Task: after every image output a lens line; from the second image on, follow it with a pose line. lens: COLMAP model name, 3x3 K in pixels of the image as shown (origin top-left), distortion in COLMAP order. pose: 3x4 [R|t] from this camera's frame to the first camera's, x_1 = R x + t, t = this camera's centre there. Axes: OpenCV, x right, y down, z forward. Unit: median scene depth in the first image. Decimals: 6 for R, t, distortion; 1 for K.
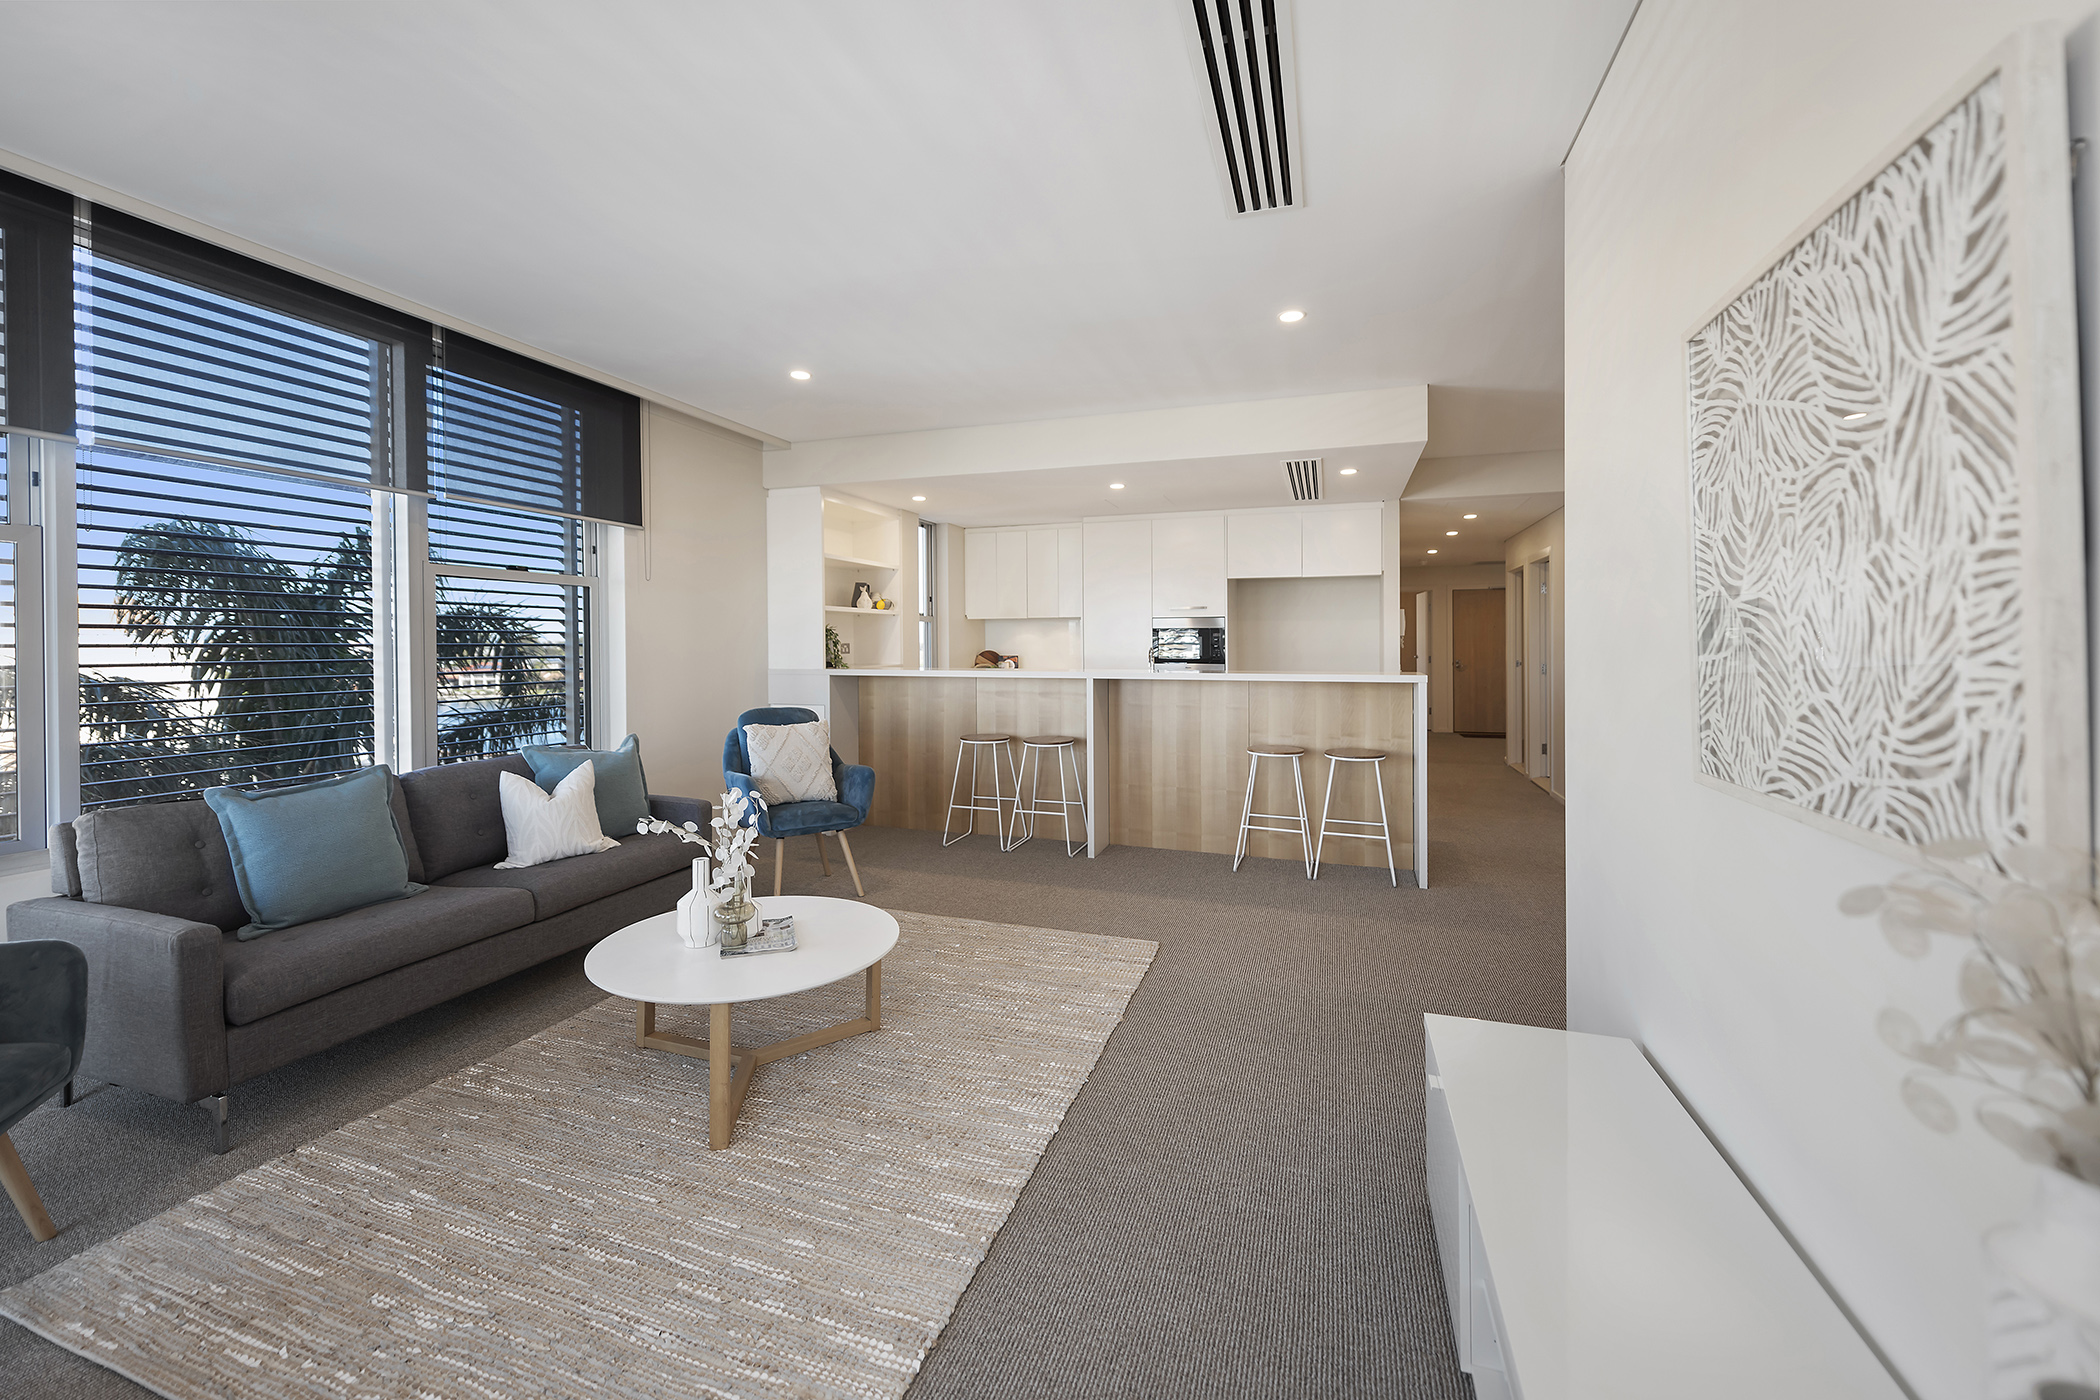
lens RADIAL K [[845.3, 0, 1029.9], [0, 845.3, 632.7], [0, 0, 1]] dist [0.002541, -0.000056]
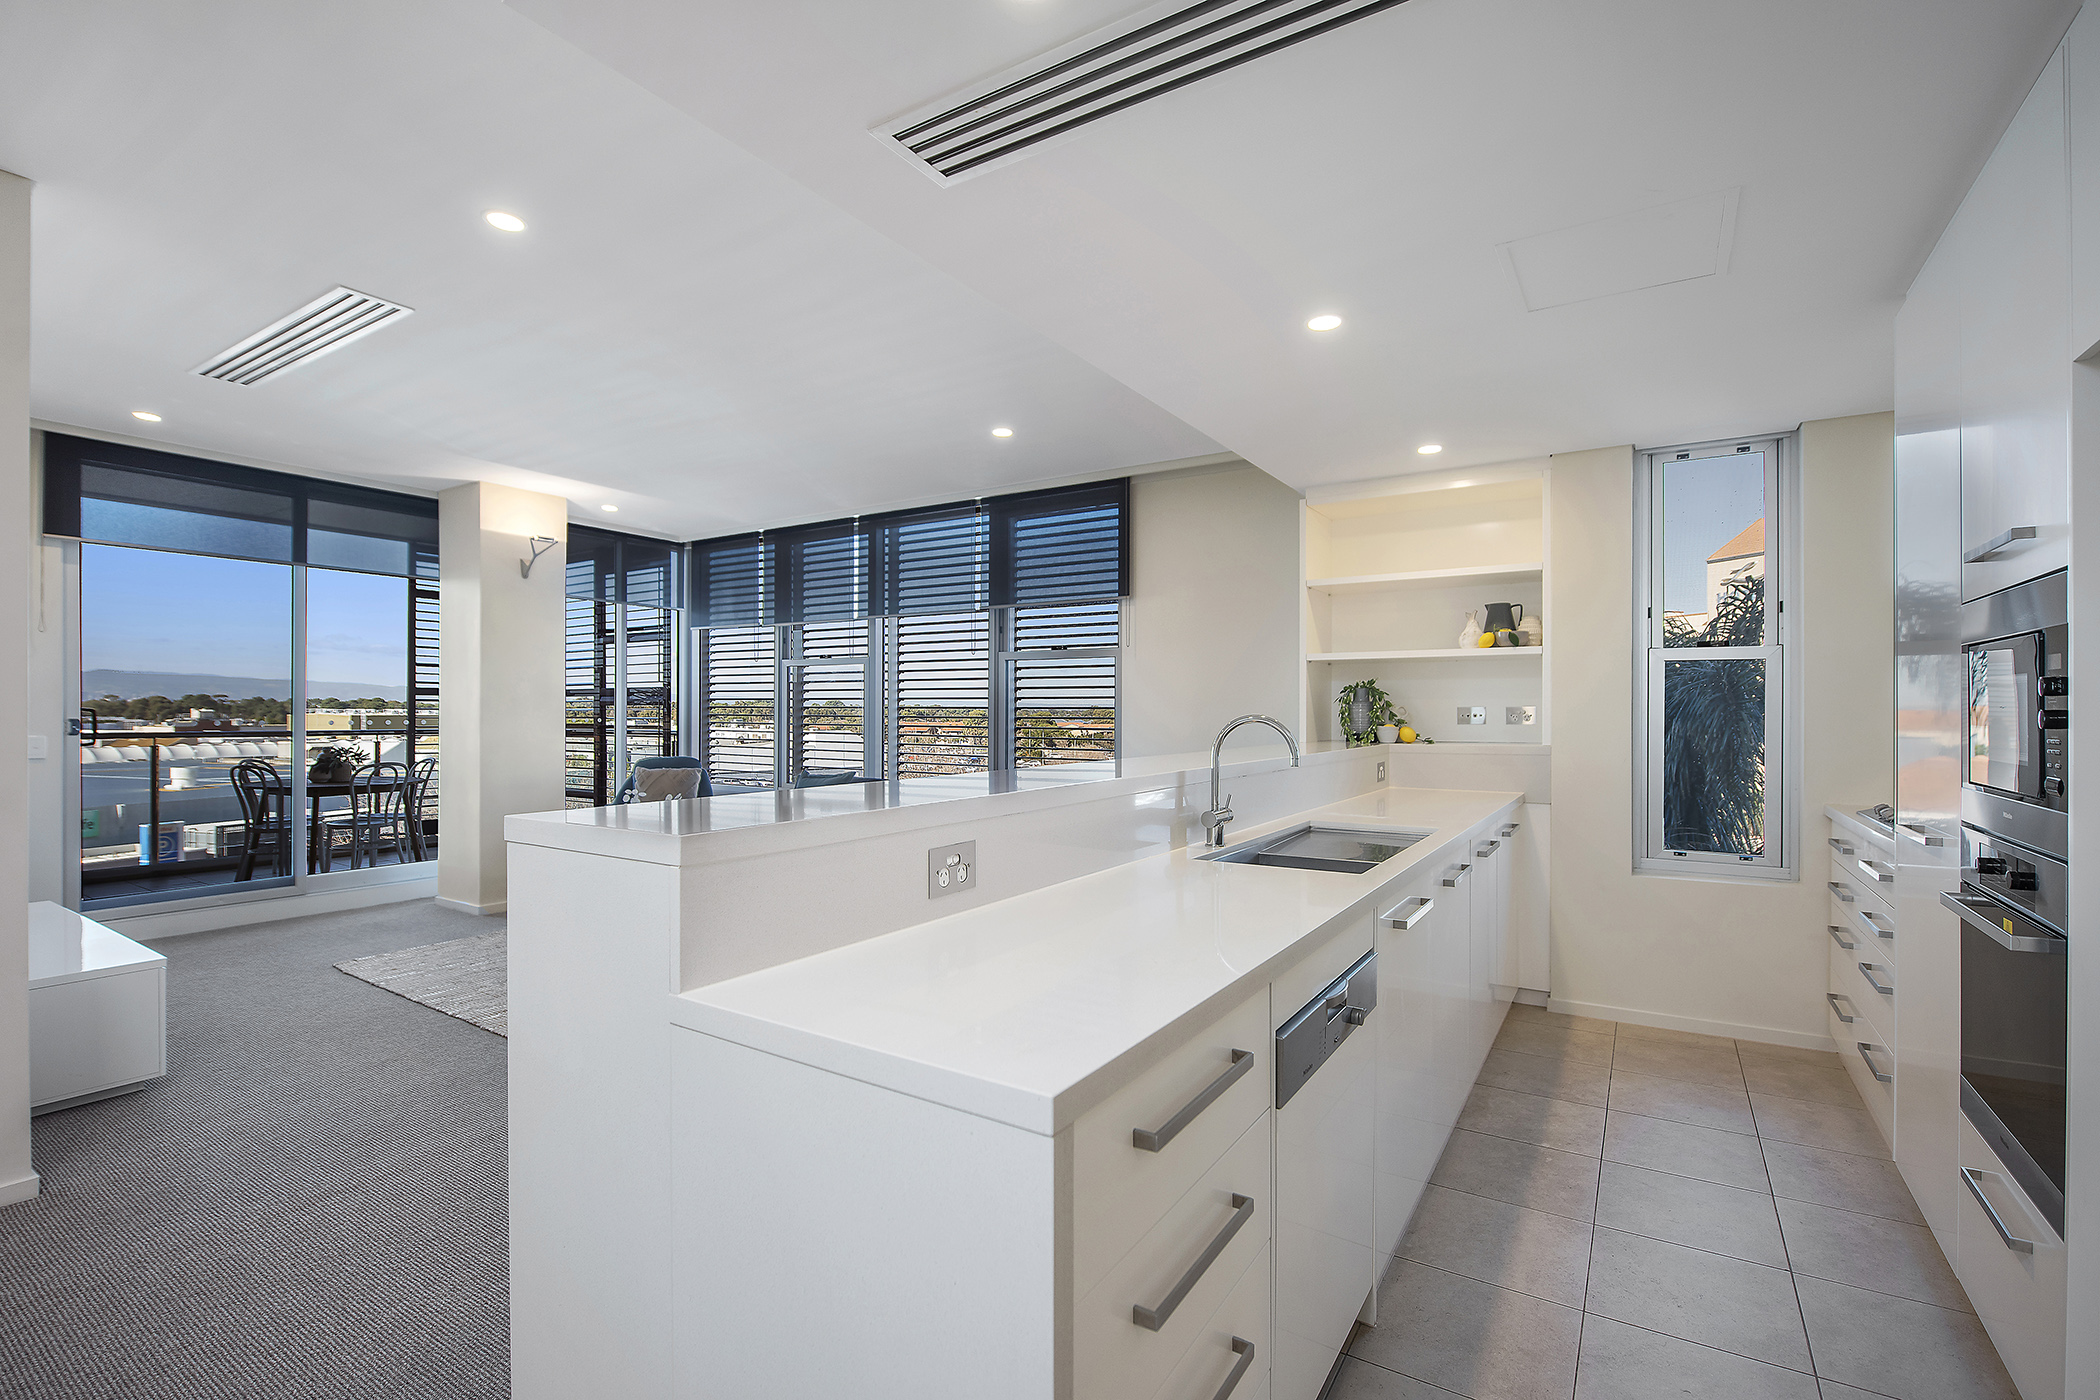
lens RADIAL K [[946.2, 0, 1050.6], [0, 946.2, 710.3], [0, 0, 1]] dist [-0.012454, -0.001556]
pose [[-0.218537, -0.003190, -0.975823, 0.642397], [0.005316, 0.999976, -0.004459, 0.020205], [0.975814, -0.006162, -0.218515, 1.068137]]
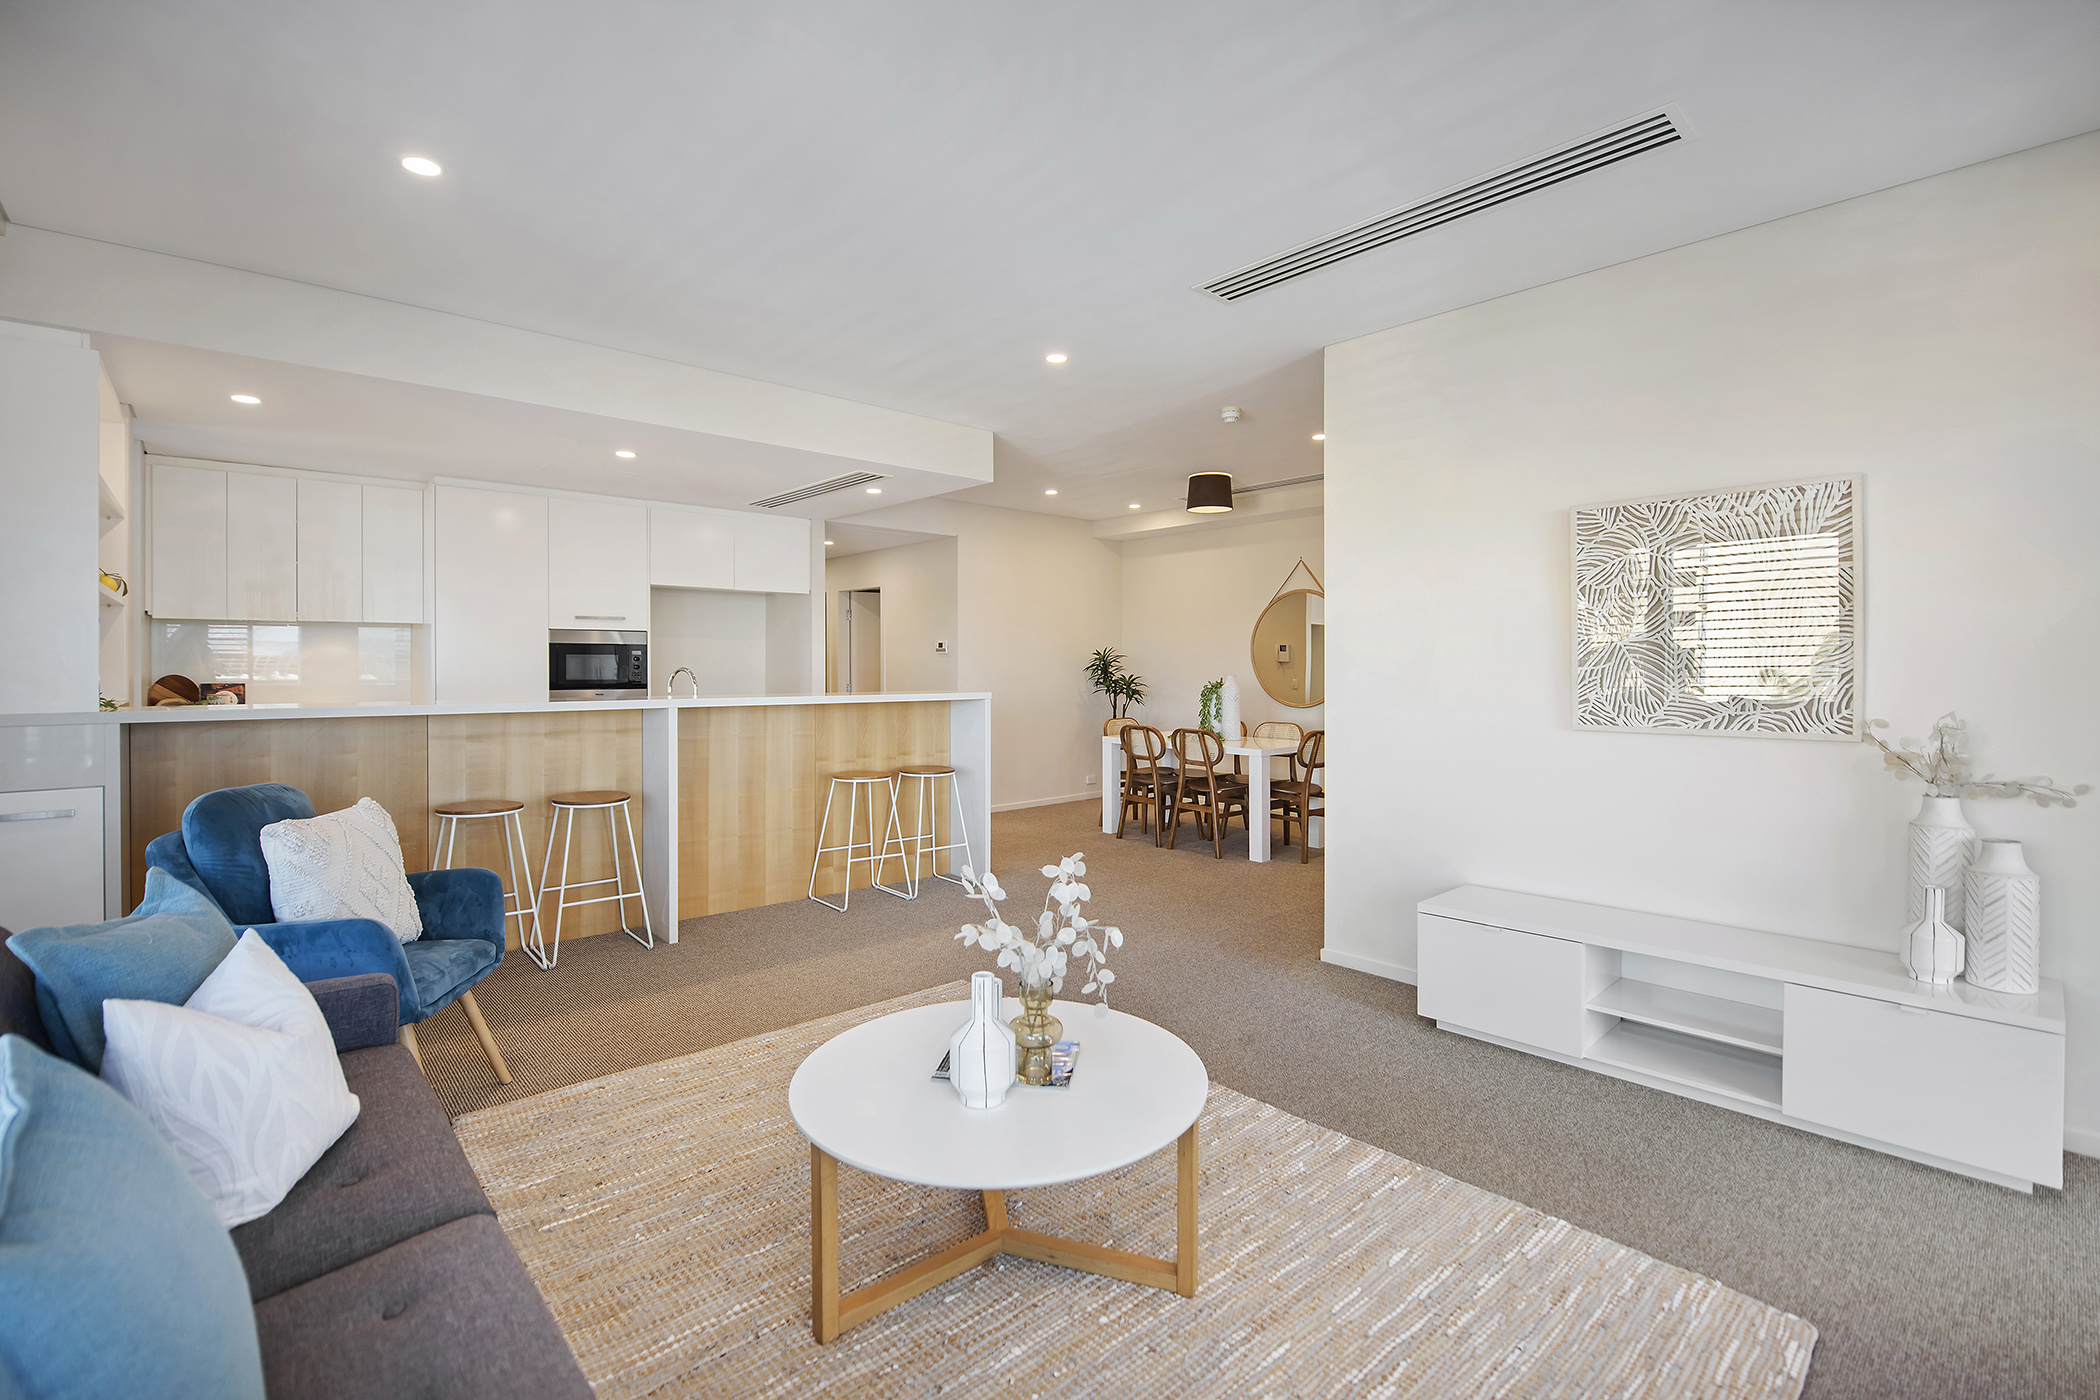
lens RADIAL K [[946.2, 0, 1044.6], [0, 946.2, 651.4], [0, 0, 1]] dist [-0.012454, -0.001556]
pose [[0.476456, 0.015577, 0.879060, -0.496192], [-0.011657, 0.999867, -0.011399, 0.008523], [-0.879121, -0.004817, 0.476574, 0.287105]]
